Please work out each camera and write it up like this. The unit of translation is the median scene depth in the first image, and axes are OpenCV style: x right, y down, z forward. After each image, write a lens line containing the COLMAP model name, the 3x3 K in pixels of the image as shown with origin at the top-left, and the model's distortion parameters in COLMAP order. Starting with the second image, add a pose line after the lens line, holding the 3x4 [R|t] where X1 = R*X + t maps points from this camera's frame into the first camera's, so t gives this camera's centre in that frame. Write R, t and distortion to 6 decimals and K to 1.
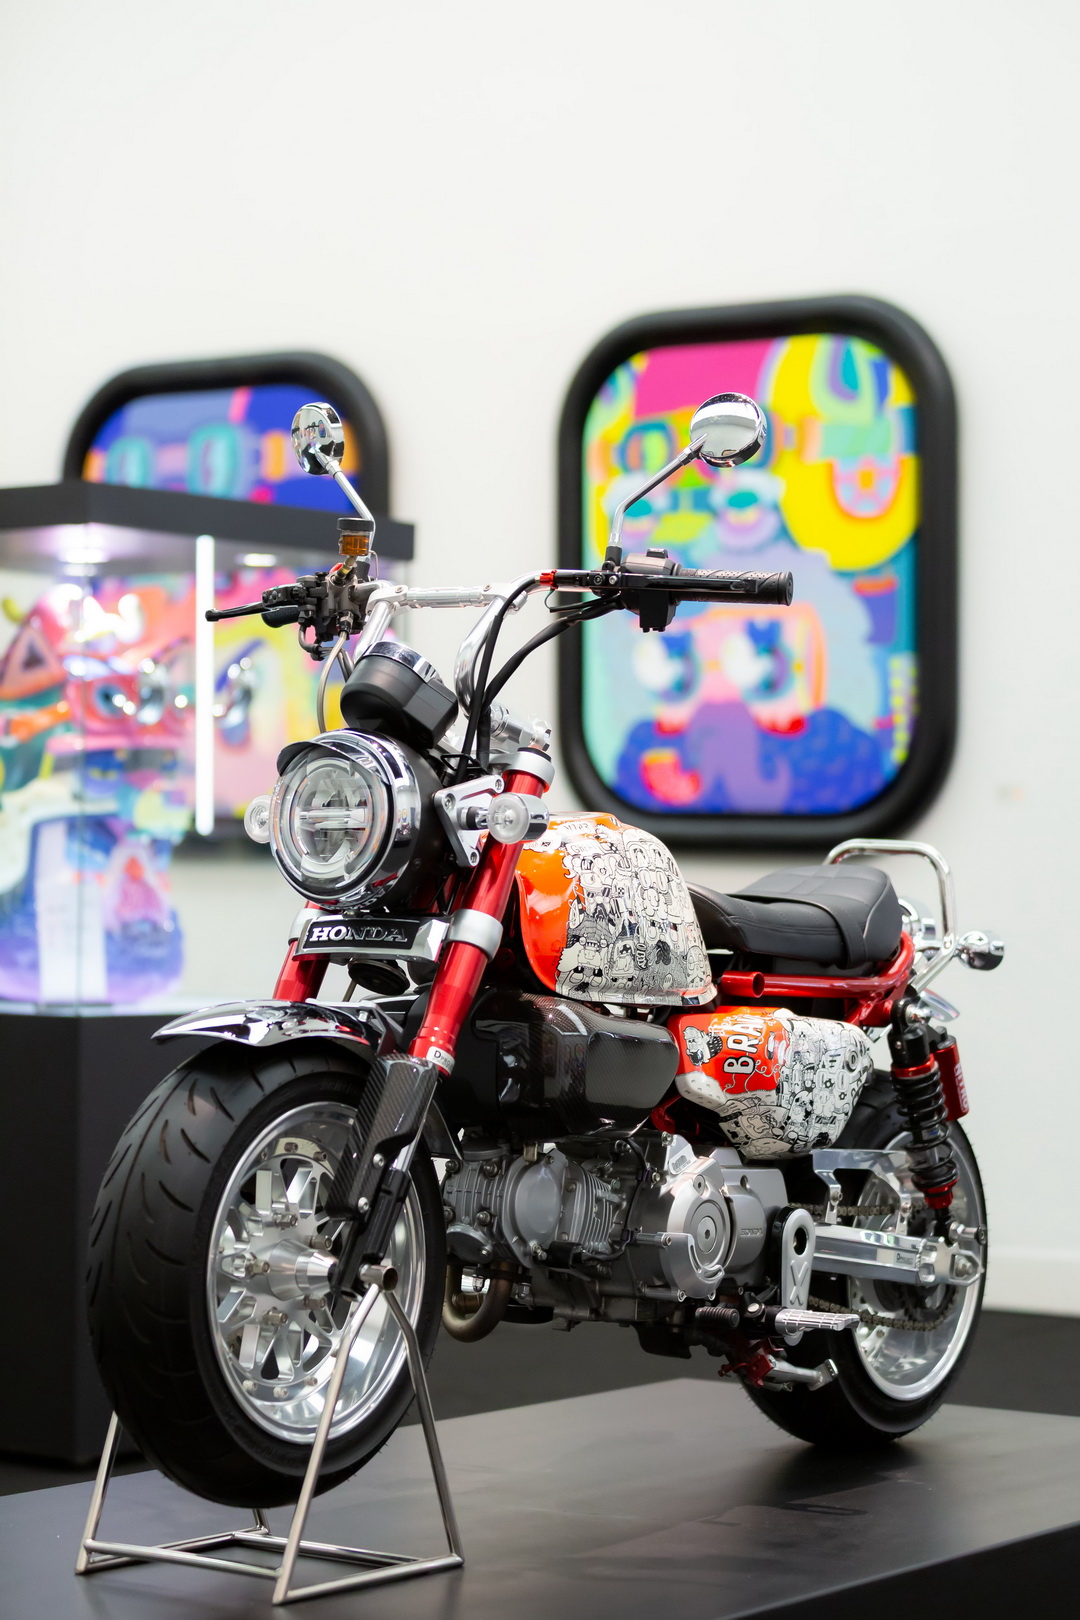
lens RADIAL K [[3788.1, 0, 540.5], [0, 3788.1, 811.0], [0, 0, 1]] dist [-0.038457, 0.000000]
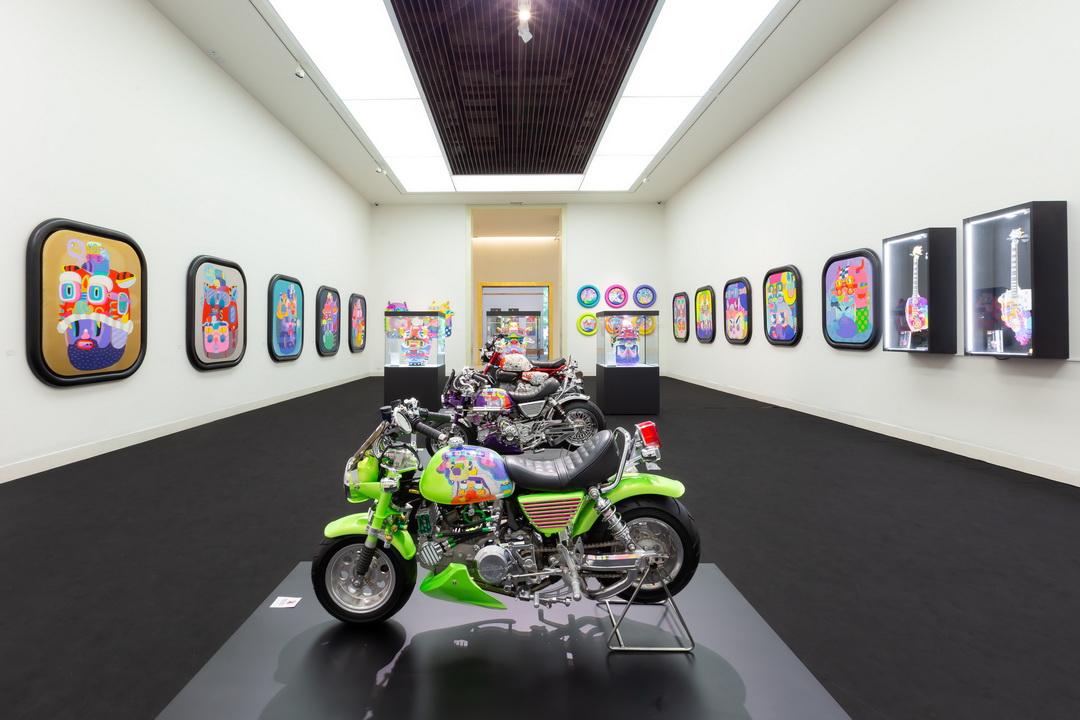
lens RADIAL K [[498.7, 0, 502.0], [0, 498.7, 329.5], [0, 0, 1]] dist [-0.002439, -0.000114]
pose [[0.584747, -0.023973, -0.810861, 0.511590], [0.027553, 0.999573, -0.009682, -0.024644], [0.810747, -0.016680, 0.585158, 0.042060]]
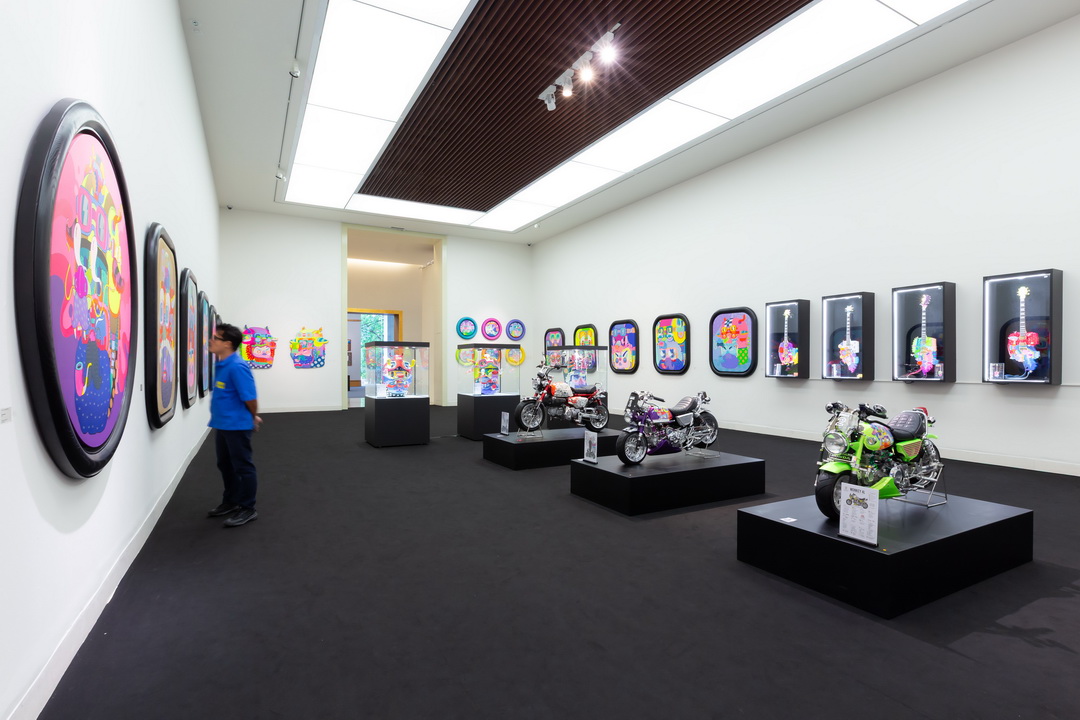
lens RADIAL K [[526.2, 0, 539.7], [0, 526.2, 364.9], [0, 0, 1]] dist [-0.000868, 0.000114]
pose [[0.909195, -0.013427, -0.416154, 0.304211], [0.020847, 0.999694, 0.013290, -0.036368], [0.415848, -0.020759, 0.909197, -0.299966]]
